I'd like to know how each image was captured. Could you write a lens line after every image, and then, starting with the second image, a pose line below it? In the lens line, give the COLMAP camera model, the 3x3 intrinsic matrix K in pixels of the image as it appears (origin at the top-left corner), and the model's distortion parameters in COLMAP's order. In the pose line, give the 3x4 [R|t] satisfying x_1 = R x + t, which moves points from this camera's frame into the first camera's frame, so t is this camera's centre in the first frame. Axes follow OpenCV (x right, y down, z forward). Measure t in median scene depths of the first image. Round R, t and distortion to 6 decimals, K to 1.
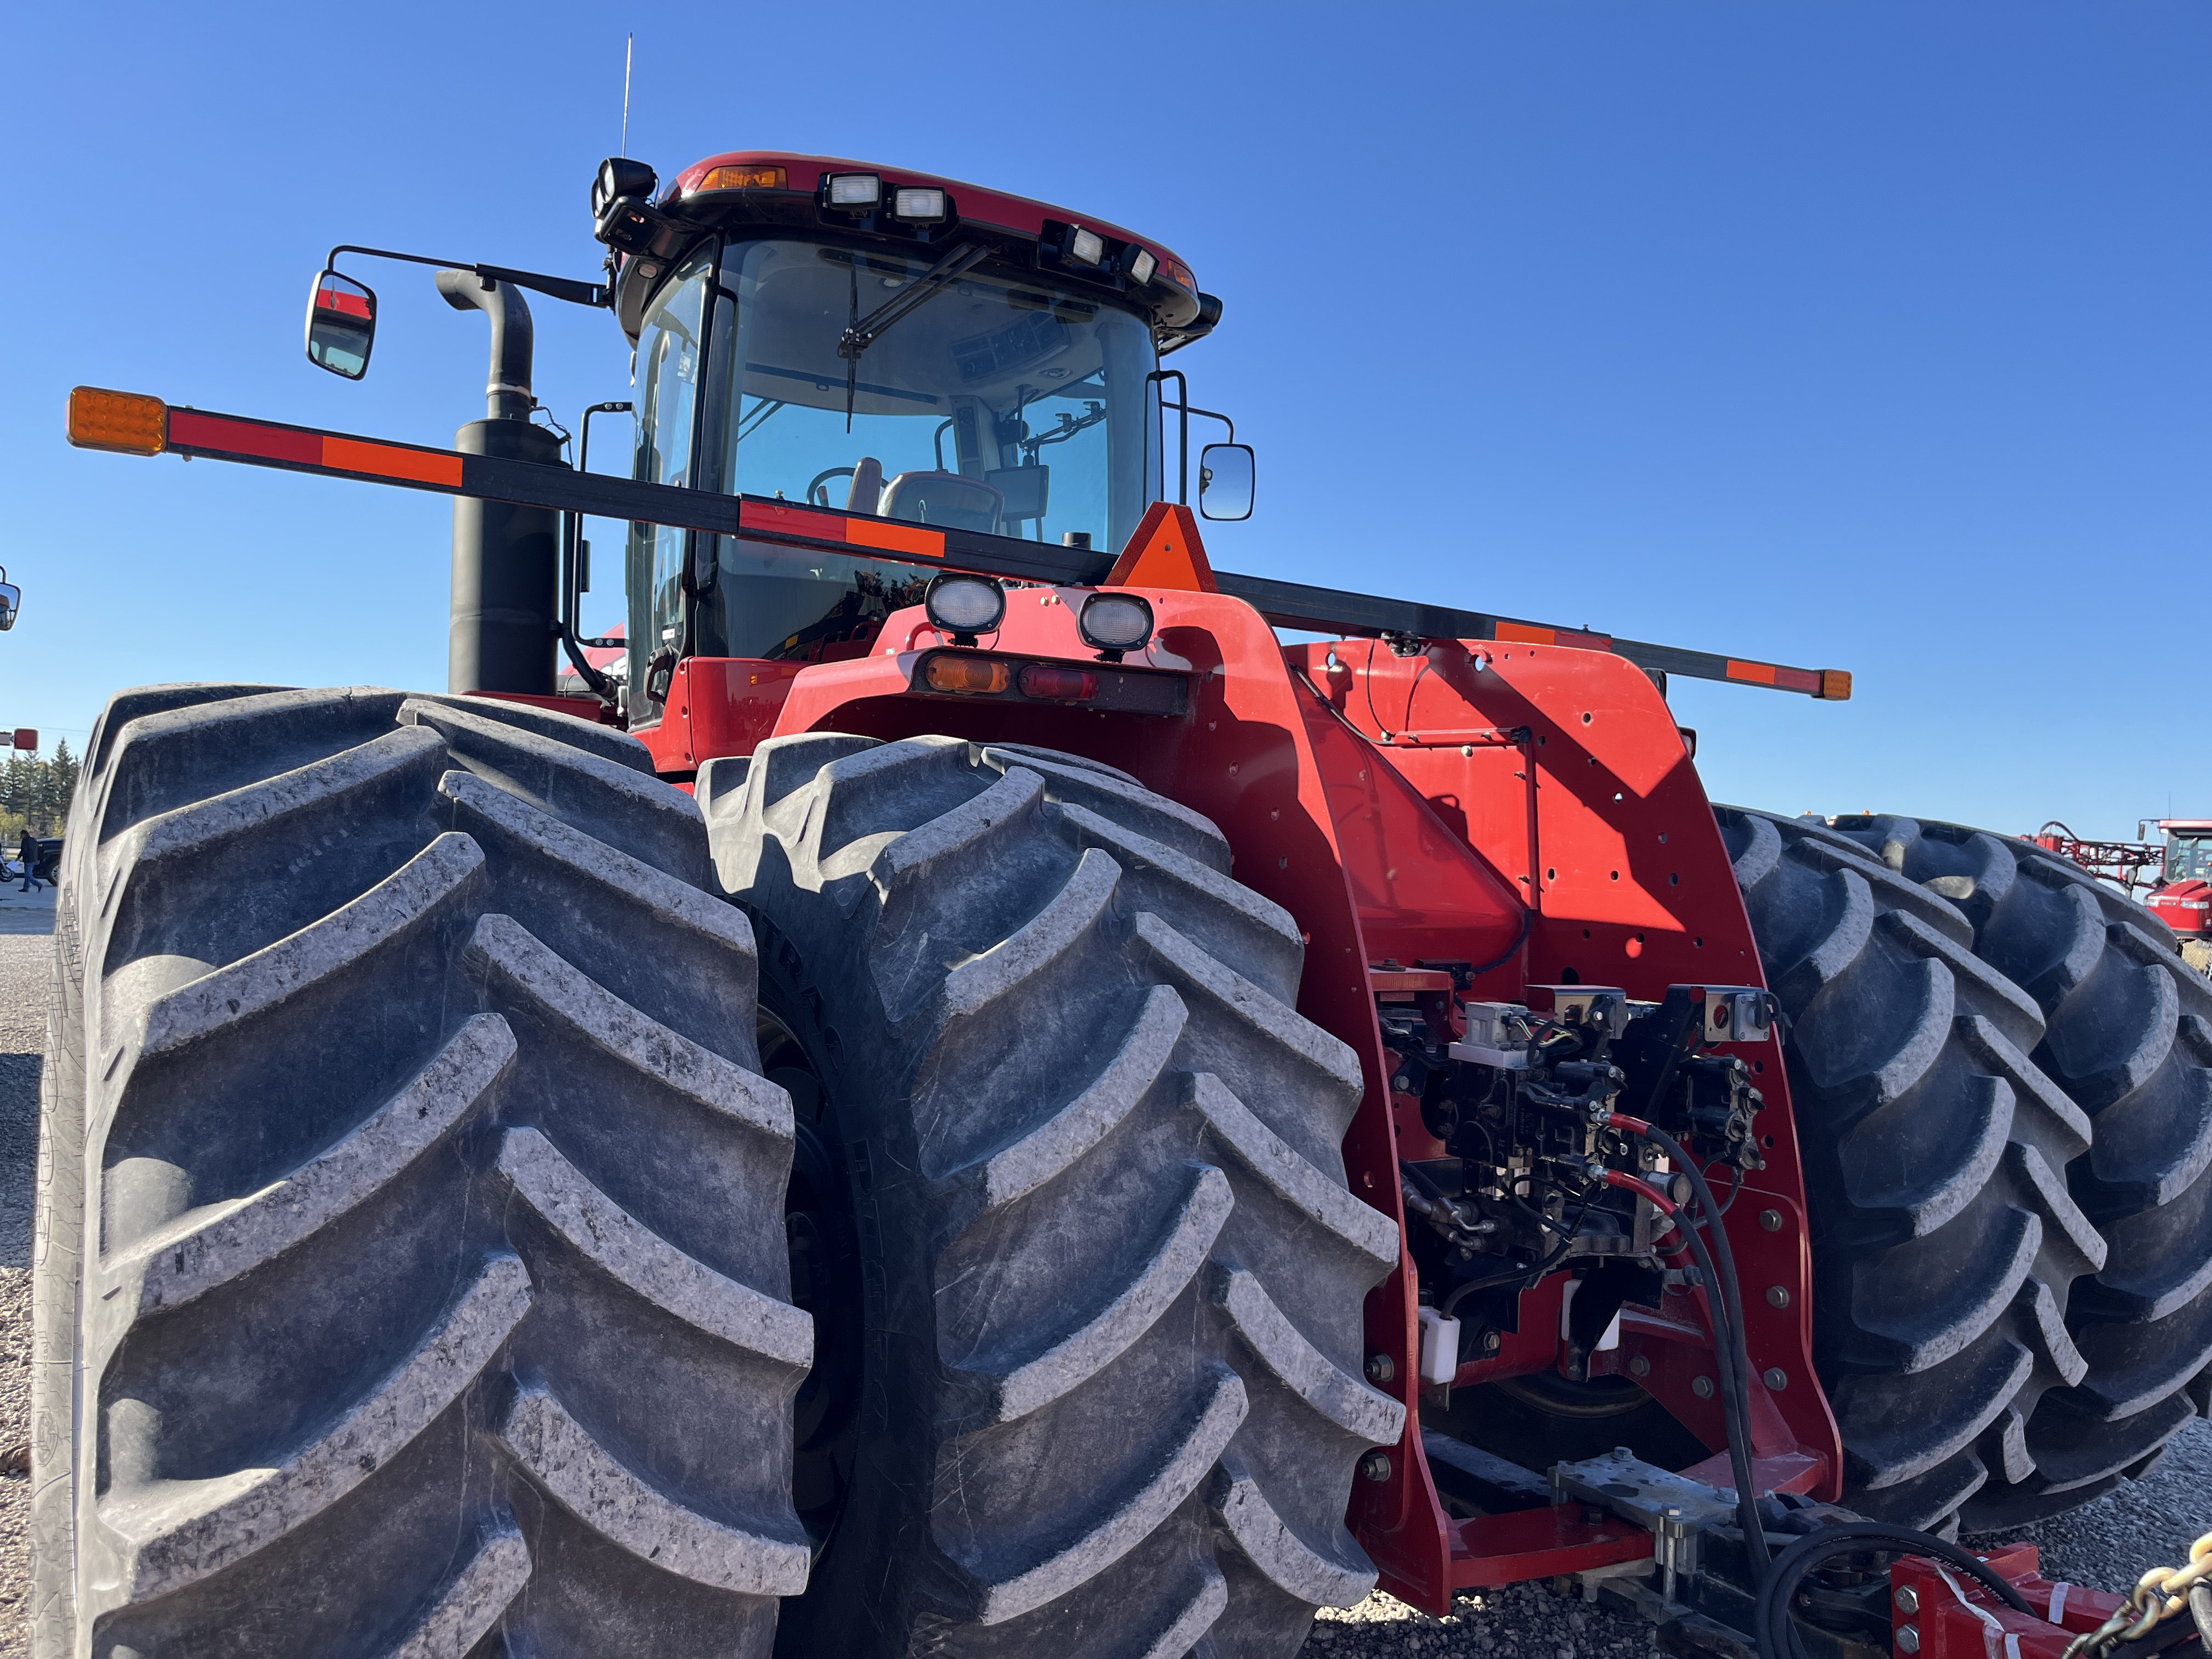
lens RADIAL K [[1721.1, 0, 1088.6], [0, 1721.1, 826.5], [0, 0, 1]] dist [0.024050, -0.018019]
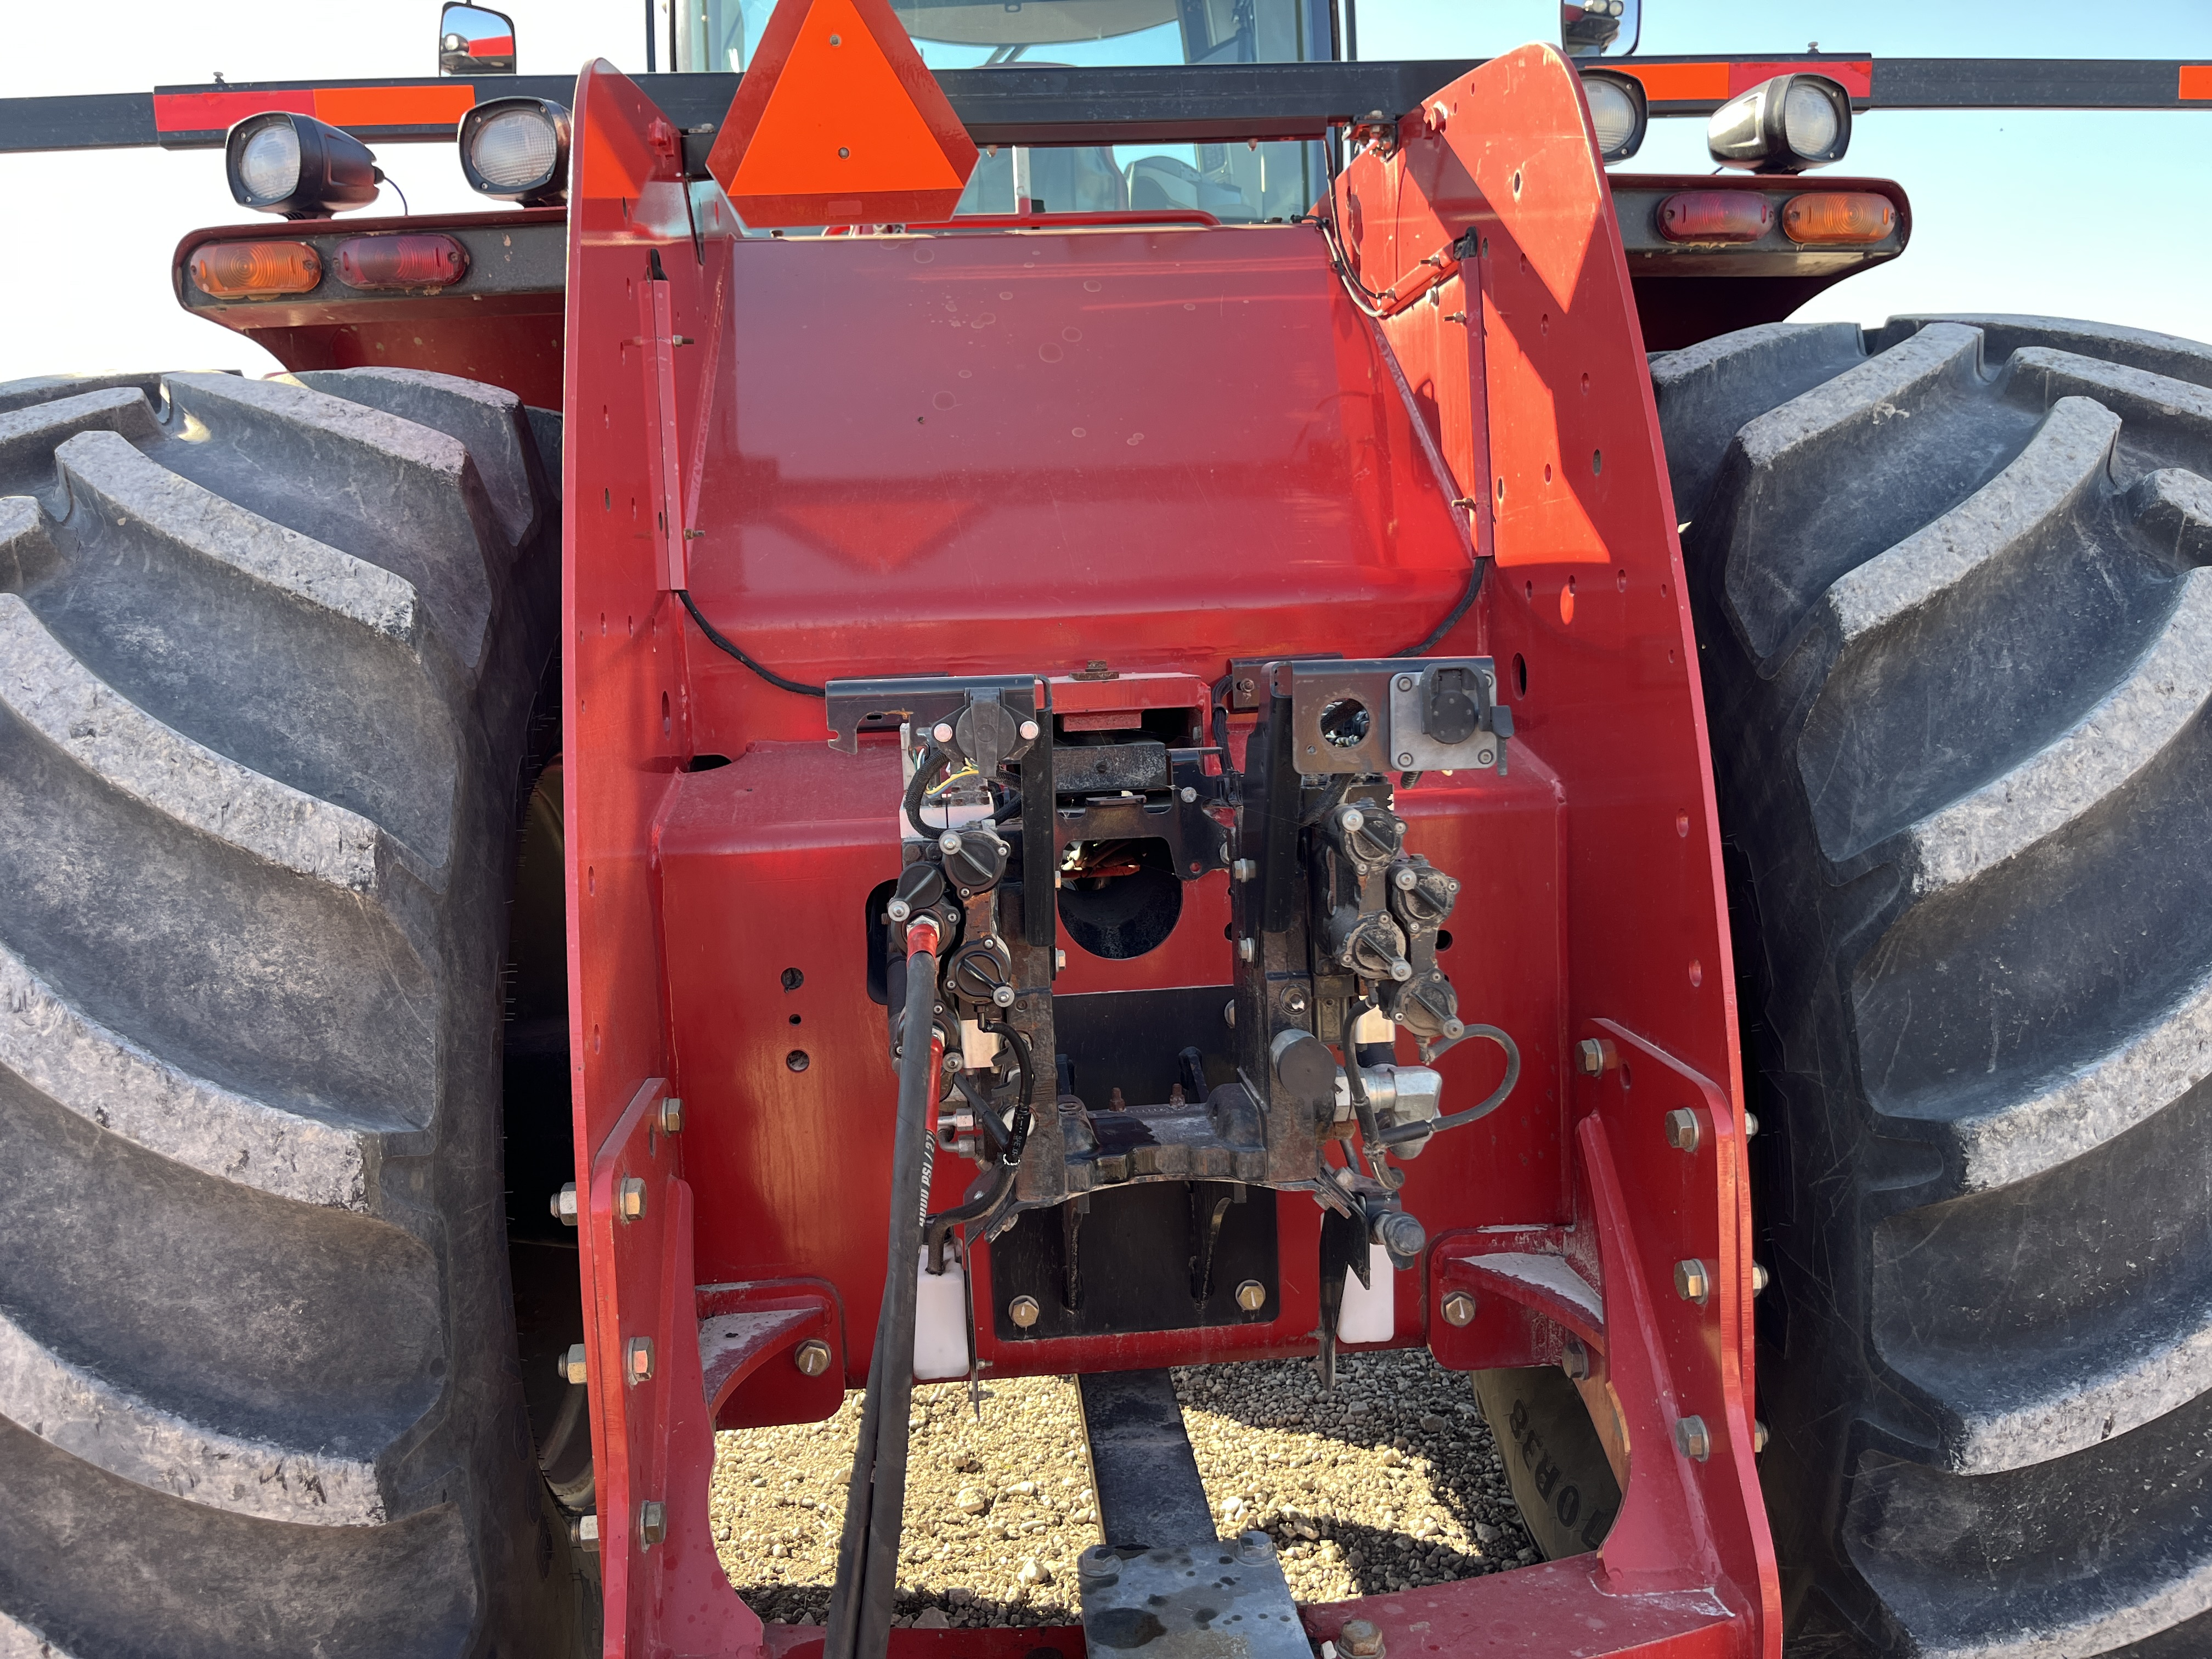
lens RADIAL K [[1721.1, 0, 1112.6], [0, 1721.1, 840.6], [0, 0, 1]] dist [0.024050, -0.018019]
pose [[0.868906, -0.019432, -0.494596, 0.500497], [0.087766, 0.989444, 0.115313, 0.075215], [0.487135, -0.143605, 0.861439, 0.508655]]
